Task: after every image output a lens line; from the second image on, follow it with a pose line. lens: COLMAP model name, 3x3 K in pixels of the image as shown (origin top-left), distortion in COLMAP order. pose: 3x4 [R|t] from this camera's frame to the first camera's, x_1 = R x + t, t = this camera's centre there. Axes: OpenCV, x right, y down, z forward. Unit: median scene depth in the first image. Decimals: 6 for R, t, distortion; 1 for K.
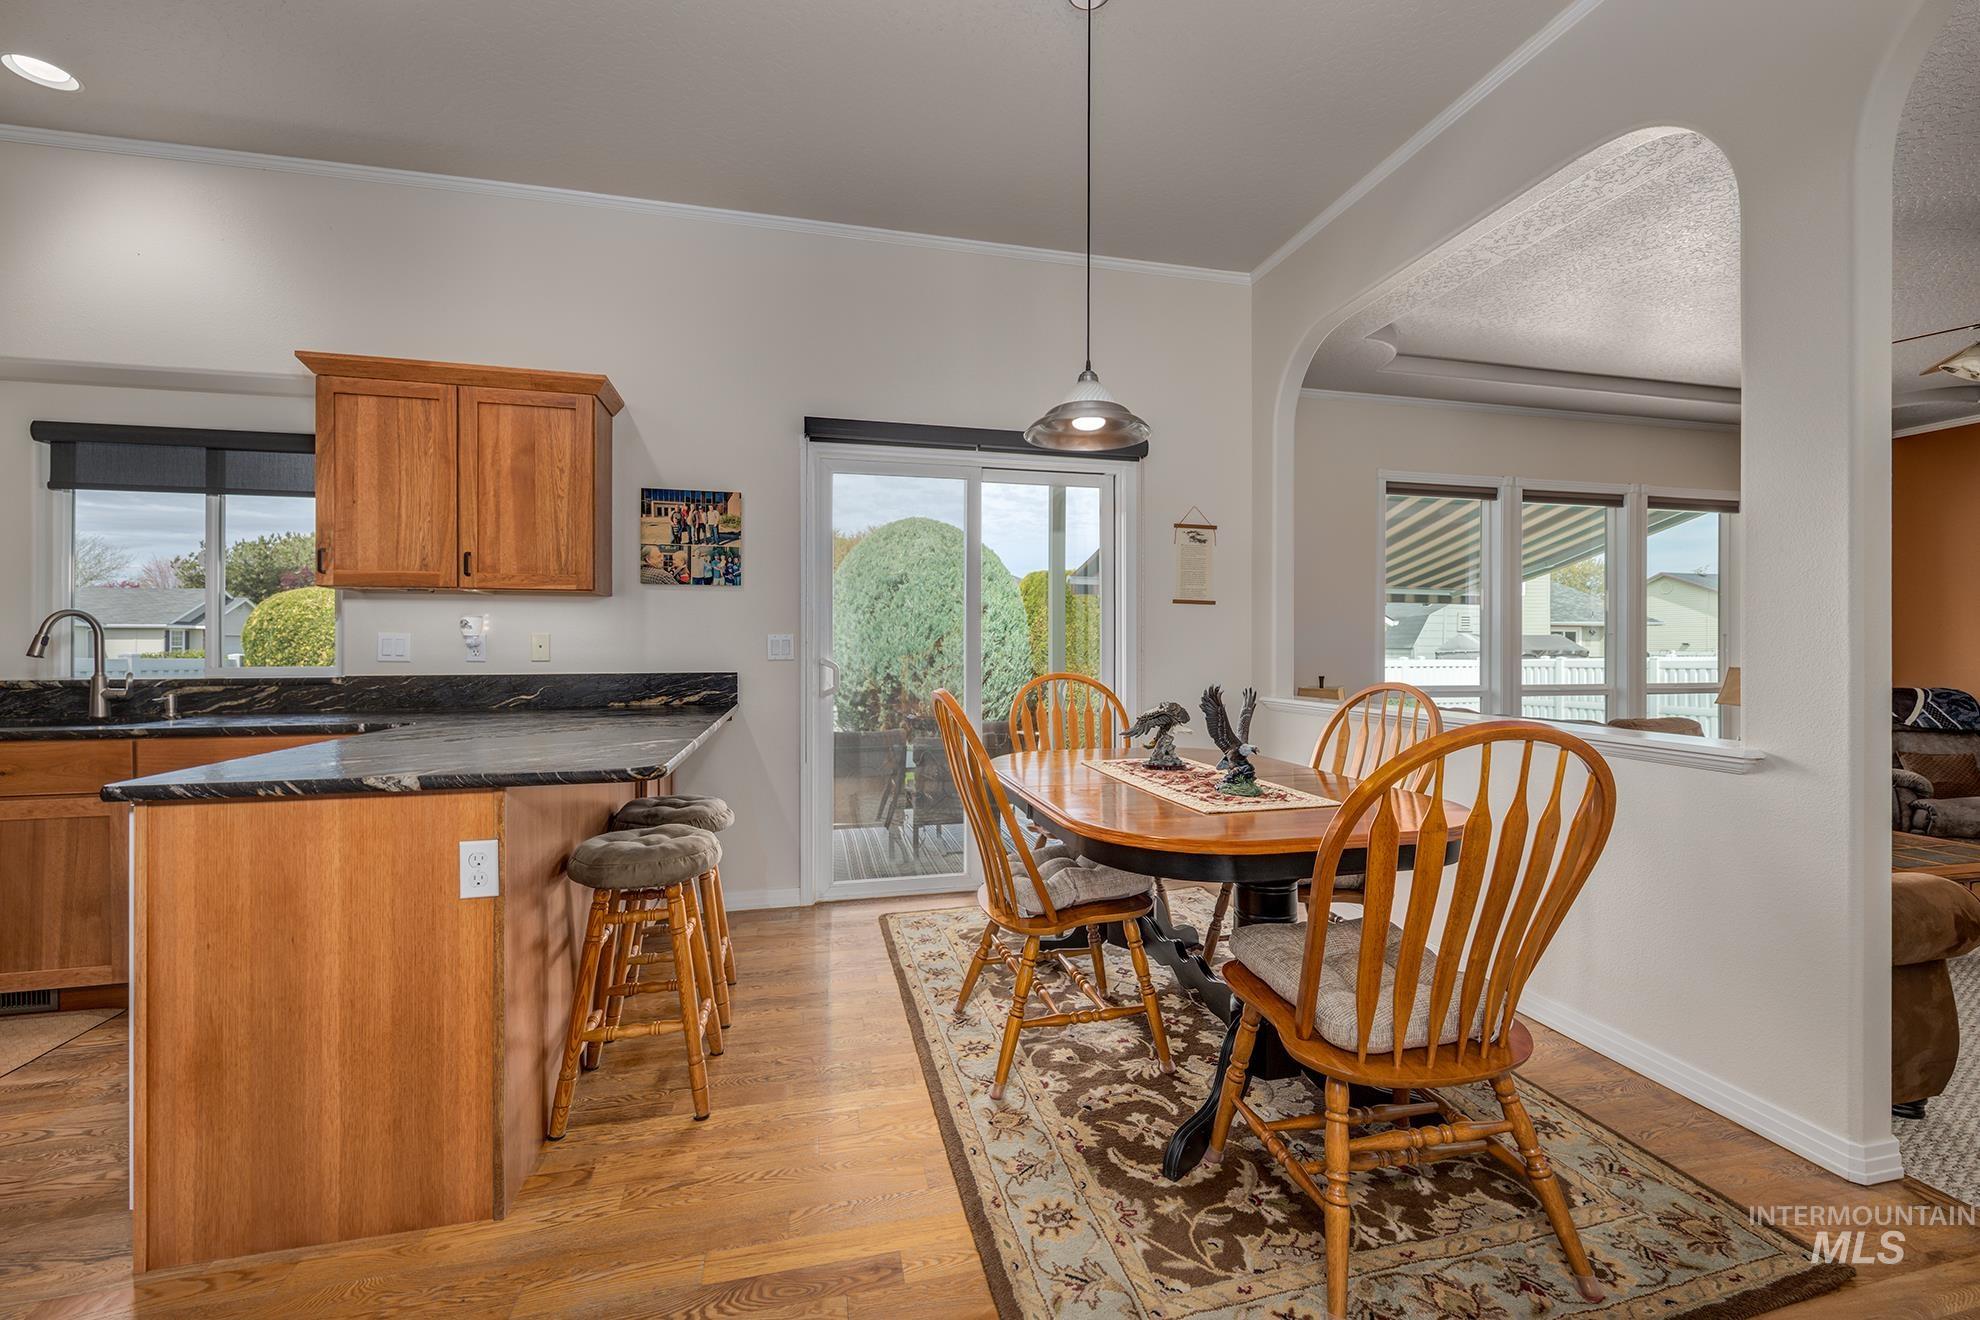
lens RADIAL K [[791.3, 0, 994.2], [0, 791.3, 633.4], [0, 0, 1]] dist [0.002475, -0.001504]
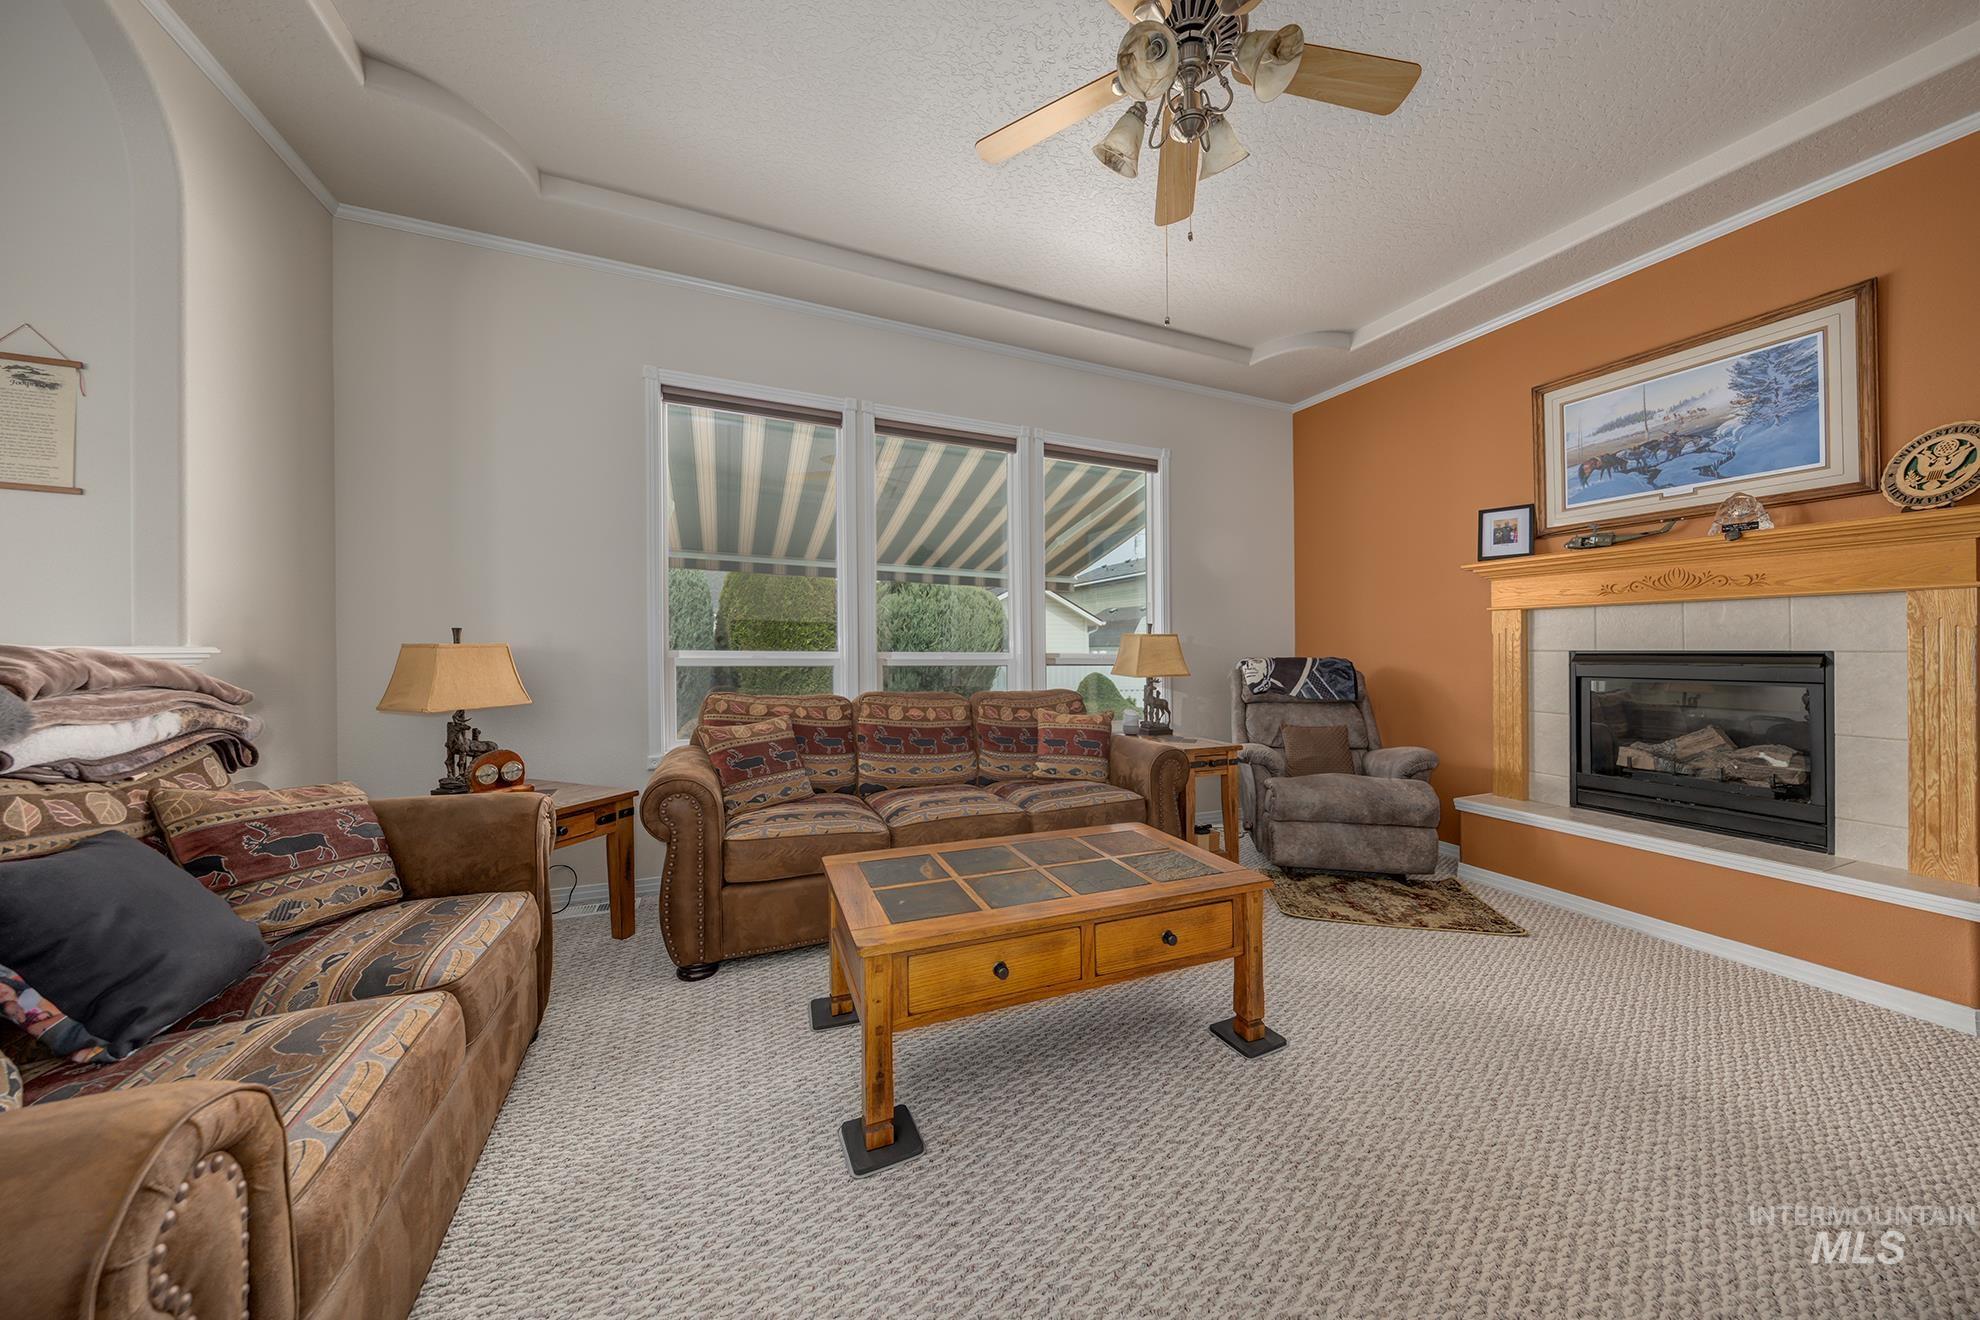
lens RADIAL K [[648.3, 0, 998.0], [0, 648.3, 642.4], [0, 0, 1]] dist [0.000713, -0.001546]
pose [[0.984637, 0.003844, 0.174572, 1.160156], [-0.002011, 0.999941, -0.010679, 0.104617], [-0.174603, 0.010164, 0.984586, 0.533324]]
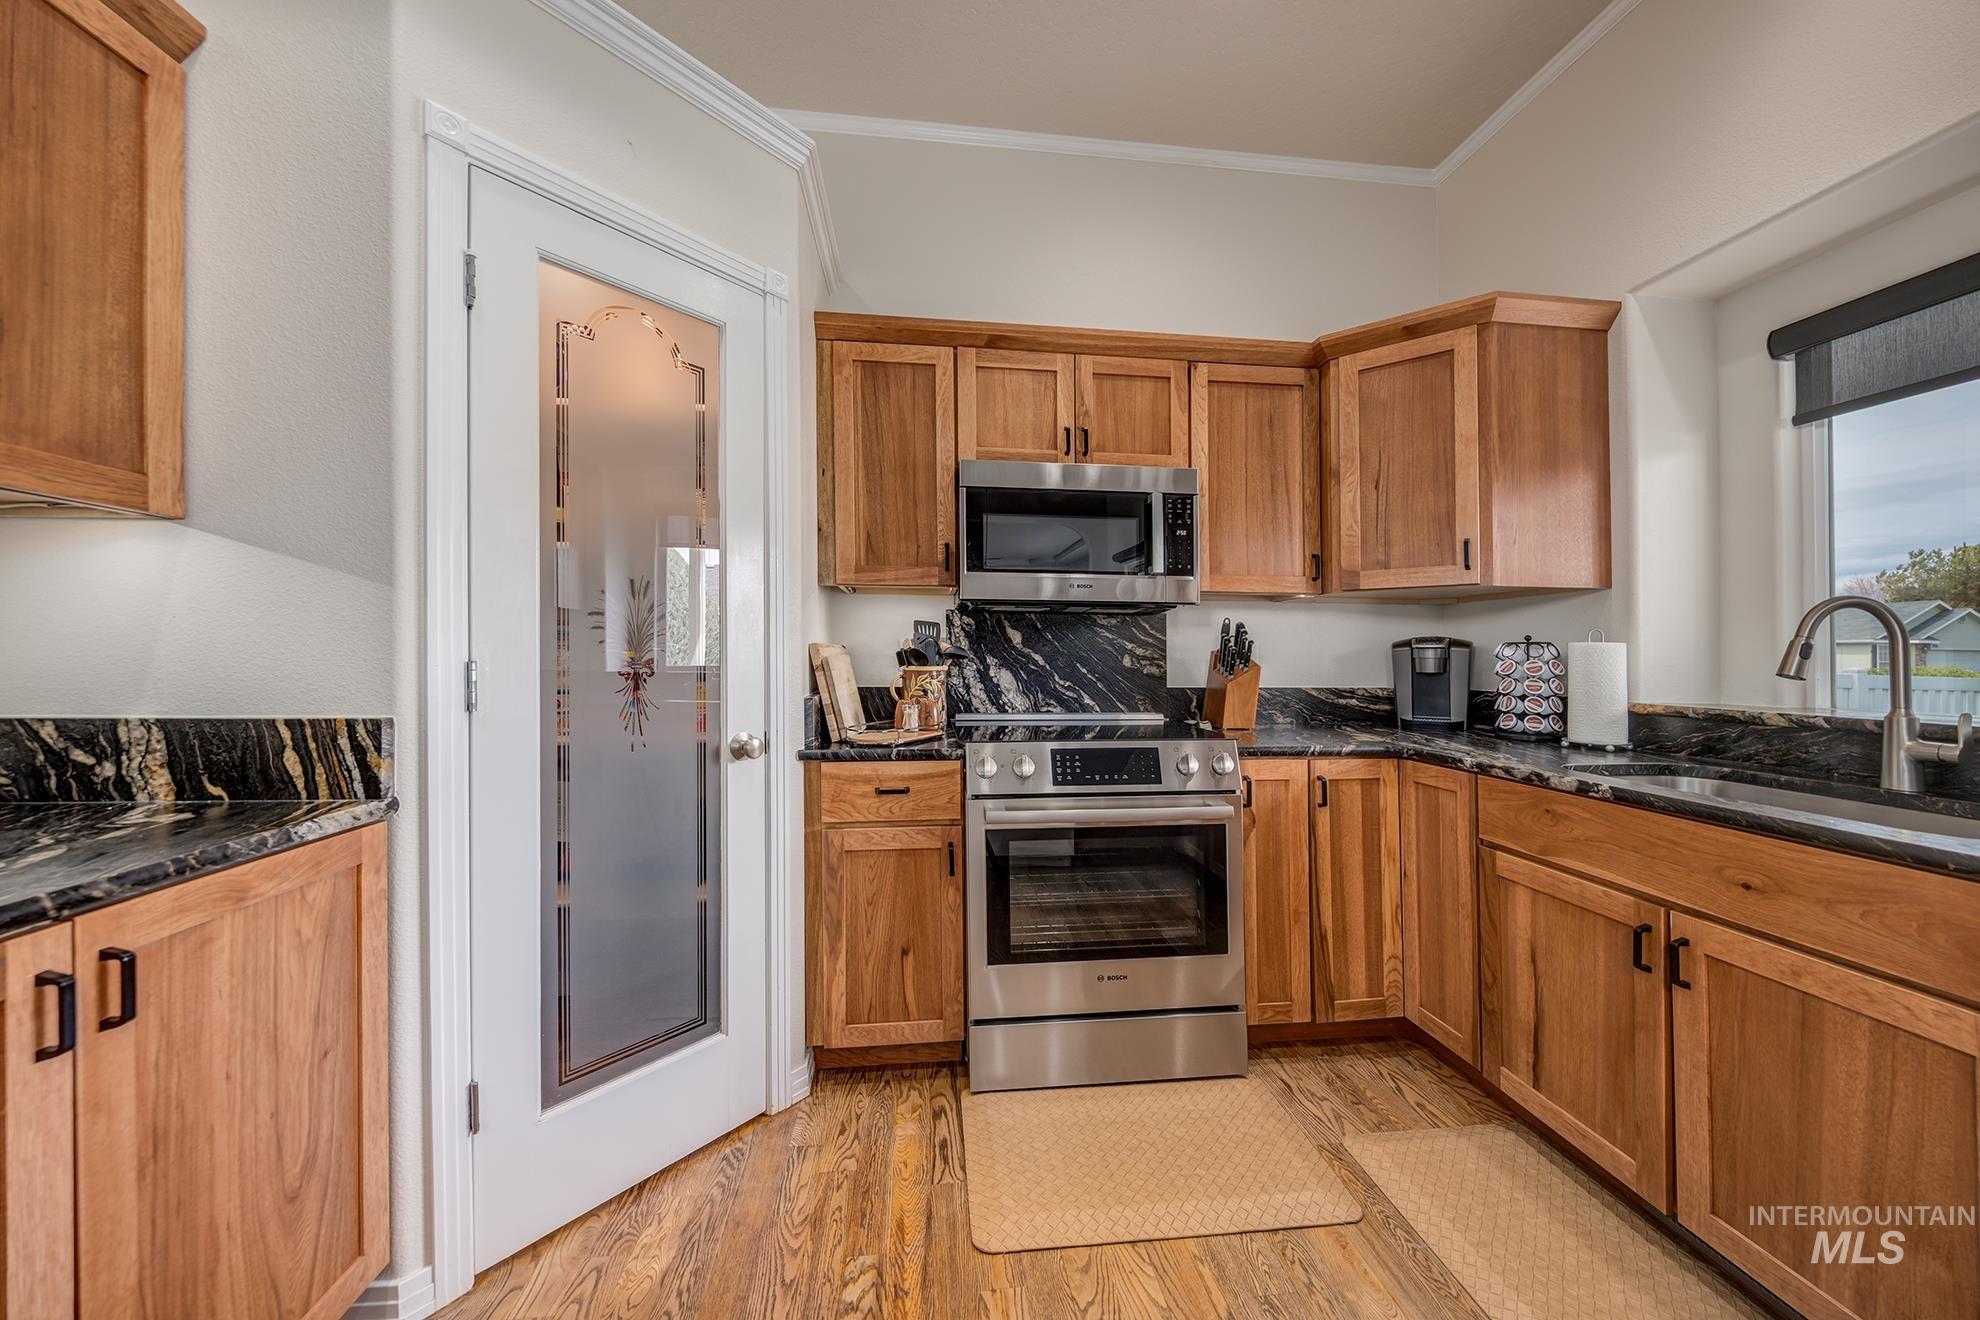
lens RADIAL K [[715.4, 0, 995.1], [0, 715.4, 648.5], [0, 0, 1]] dist [-0.002142, -0.000302]
pose [[-0.124790, -0.008317, -0.992148, -0.536309], [0.008317, 0.999921, -0.009429, 0.006697], [0.992148, -0.009428, -0.124711, 0.420441]]
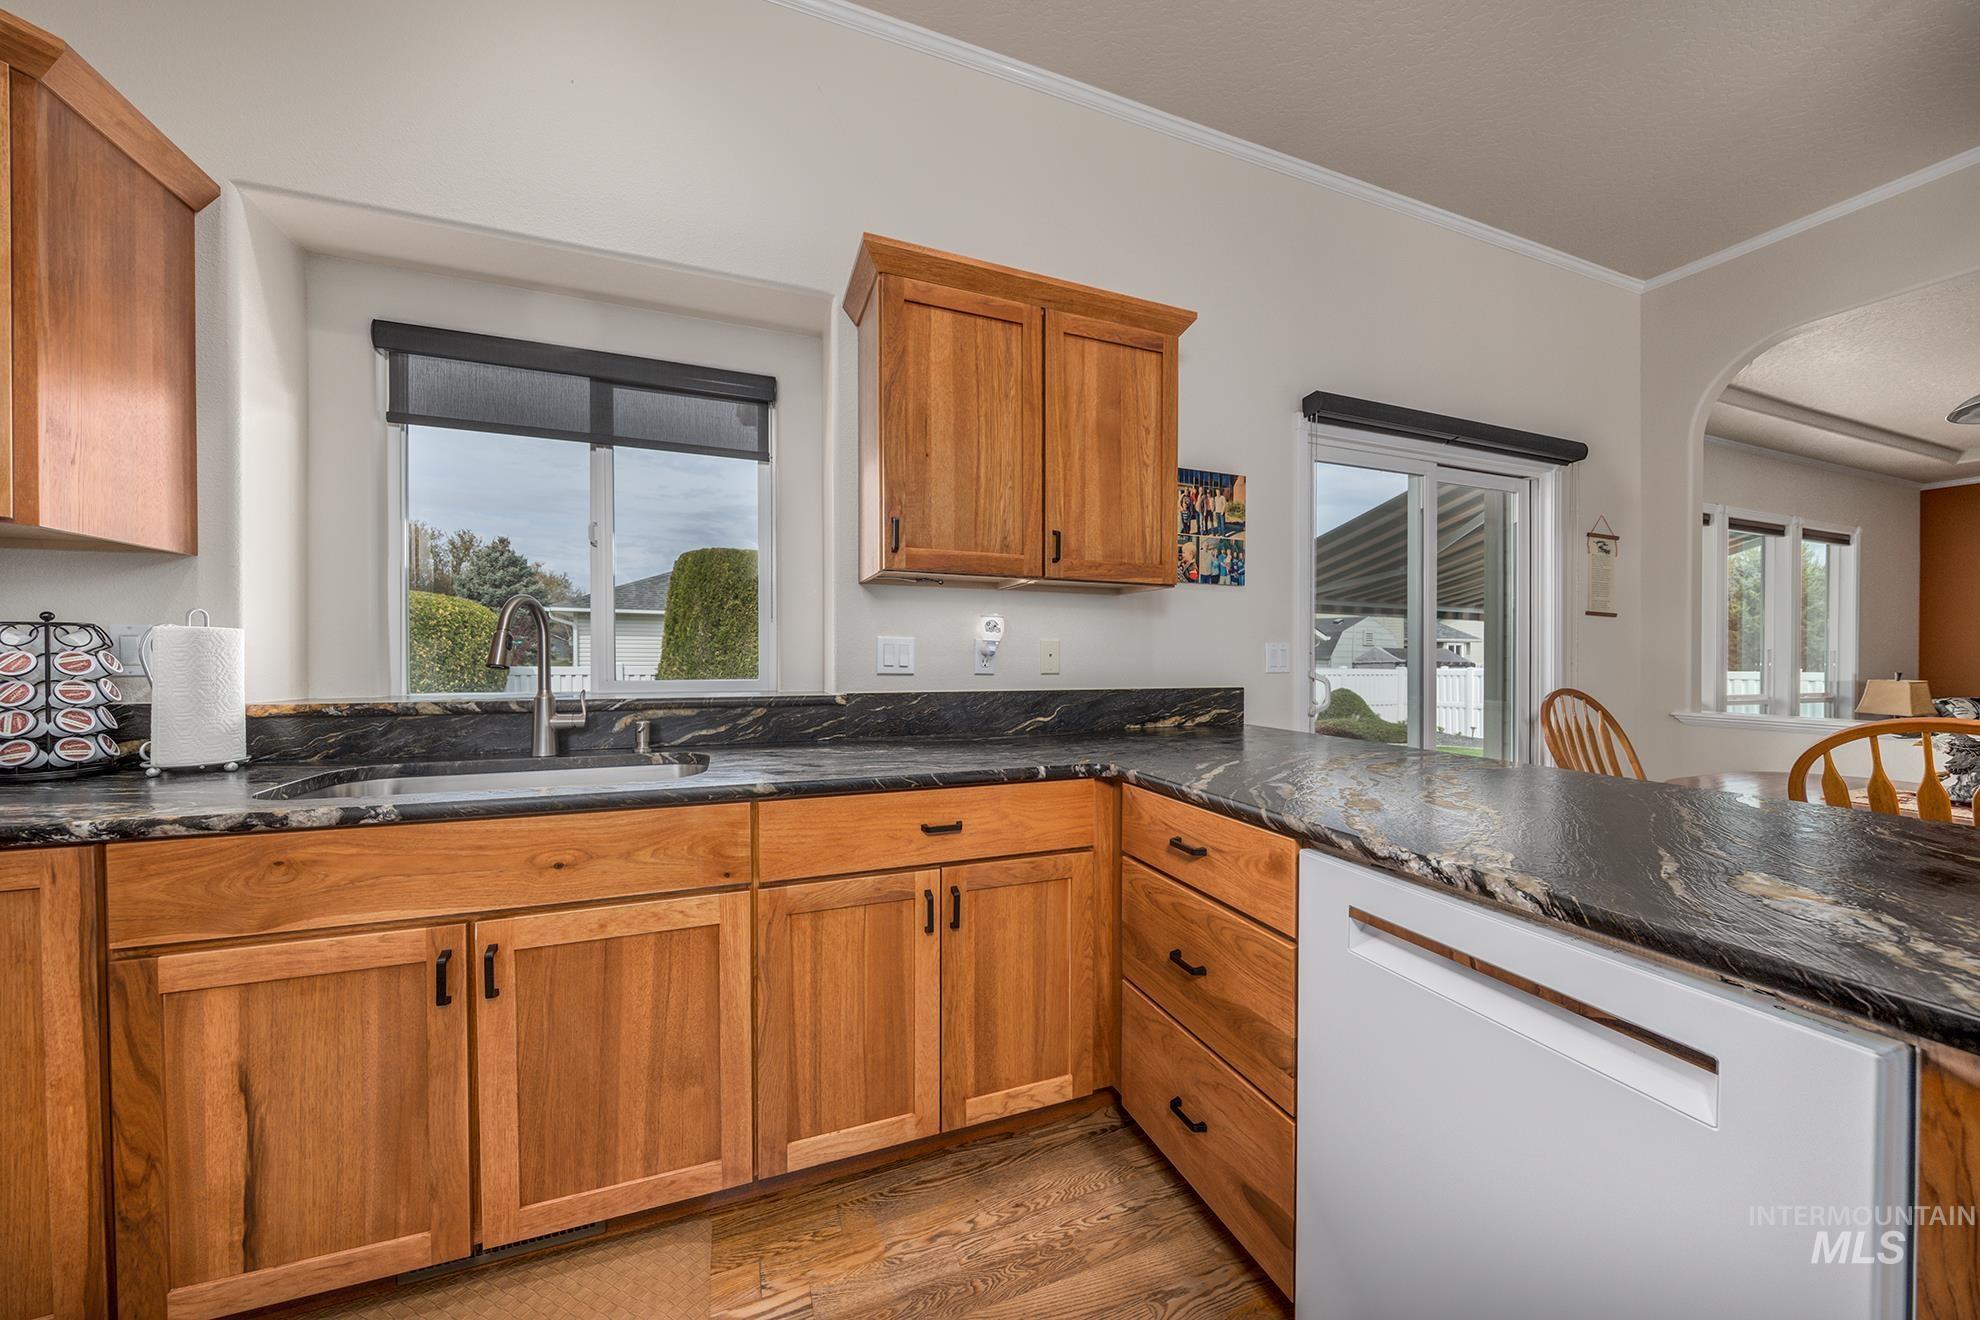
lens RADIAL K [[683.2, 0, 997.2], [0, 683.2, 649.8], [0, 0, 1]] dist [-0.000676, -0.001177]
pose [[0.990685, 0.008252, 0.135924, -0.785646], [-0.009408, 0.999925, 0.007866, 0.006322], [-0.135849, -0.009071, 0.990688, 0.352976]]
